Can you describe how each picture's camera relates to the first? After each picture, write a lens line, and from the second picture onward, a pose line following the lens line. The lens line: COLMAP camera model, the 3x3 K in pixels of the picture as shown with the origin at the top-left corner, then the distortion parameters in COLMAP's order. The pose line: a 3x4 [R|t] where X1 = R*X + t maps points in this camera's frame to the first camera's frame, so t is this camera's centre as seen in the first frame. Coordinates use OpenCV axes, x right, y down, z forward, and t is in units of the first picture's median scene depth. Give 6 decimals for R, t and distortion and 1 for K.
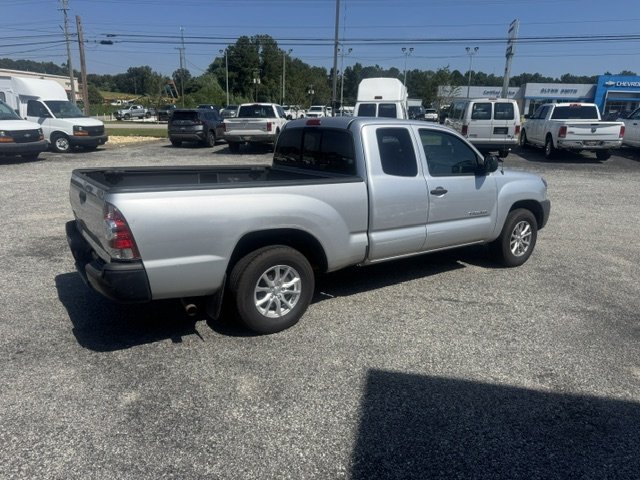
lens RADIAL K [[450.2, 0, 321.7], [0, 450.2, 241.5], [0, 0, 1]] dist [0.043890, -0.039943]
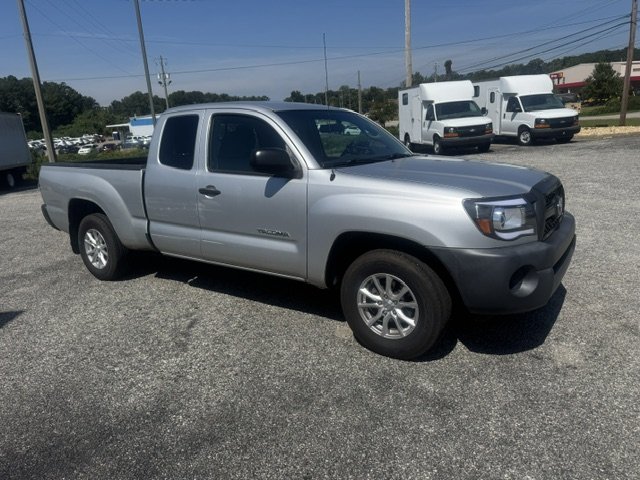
lens RADIAL K [[450.2, 0, 321.1], [0, 450.2, 244.3], [0, 0, 1]] dist [0.043890, -0.039943]
pose [[0.343320, 0.201158, -0.917424, 0.270573], [-0.182747, 0.972434, 0.144832, -0.042804], [0.921268, 0.117933, 0.370617, 0.223030]]
